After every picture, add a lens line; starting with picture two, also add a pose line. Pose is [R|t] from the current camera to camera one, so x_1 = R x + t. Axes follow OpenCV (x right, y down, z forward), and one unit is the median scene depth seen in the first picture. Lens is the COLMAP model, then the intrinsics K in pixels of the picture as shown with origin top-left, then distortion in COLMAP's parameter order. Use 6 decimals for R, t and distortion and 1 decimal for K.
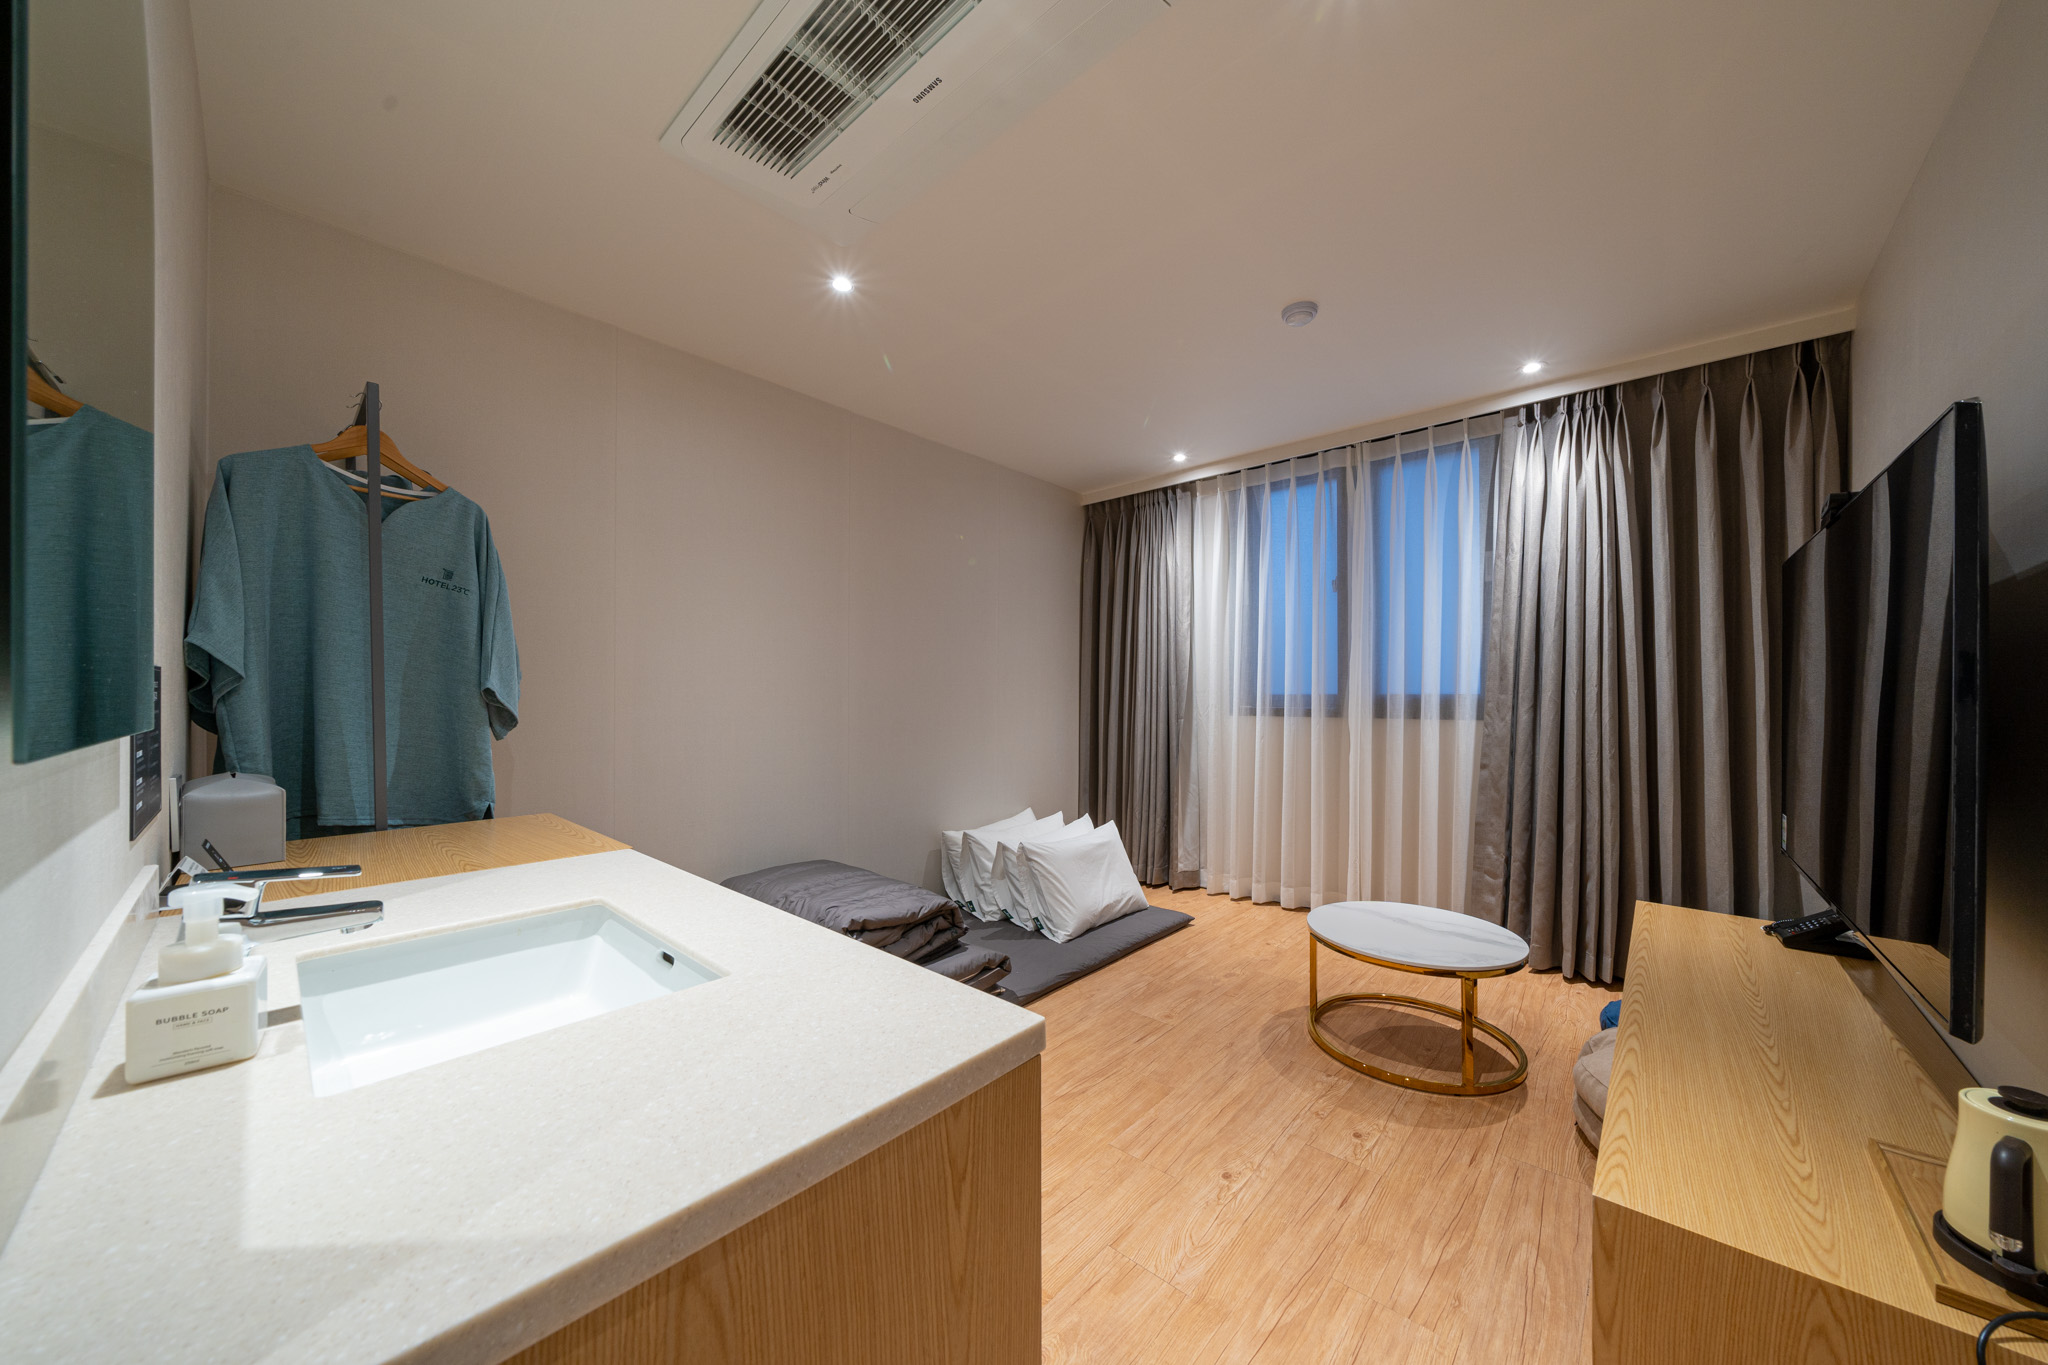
lens RADIAL K [[696.8, 0, 1022.7], [0, 696.8, 696.2], [0, 0, 1]] dist [-0.000114, 0.000174]
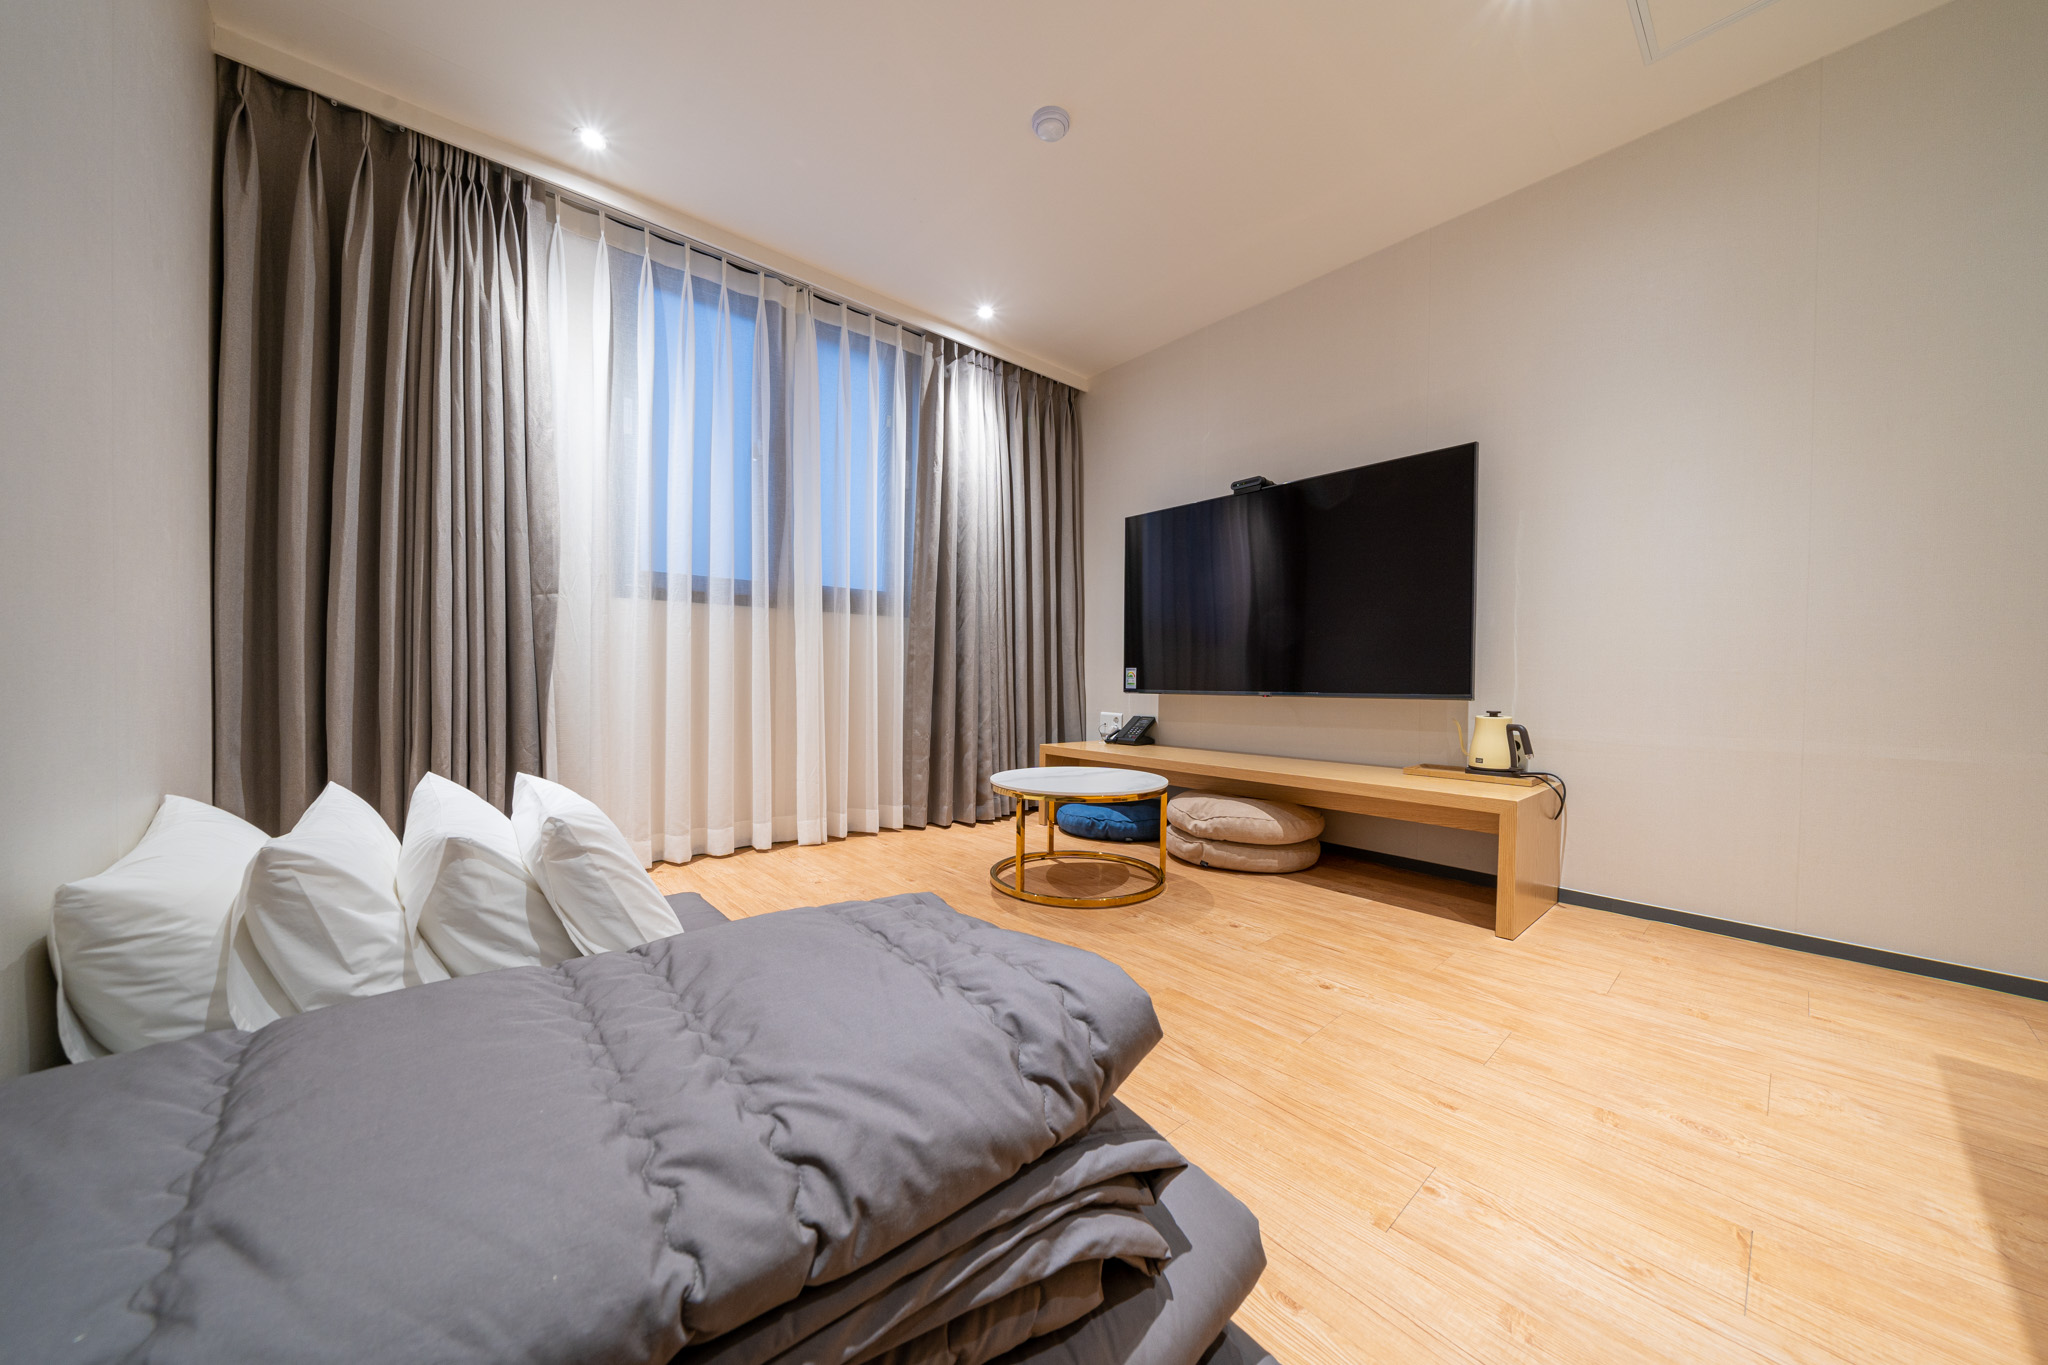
lens RADIAL K [[696.8, 0, 1022.7], [0, 696.8, 696.2], [0, 0, 1]] dist [-0.000114, 0.000174]
pose [[0.109459, -0.021055, 0.993768, -0.444812], [-0.007480, 0.999730, 0.022005, 0.147471], [-0.993963, -0.009842, 0.109272, 0.789104]]
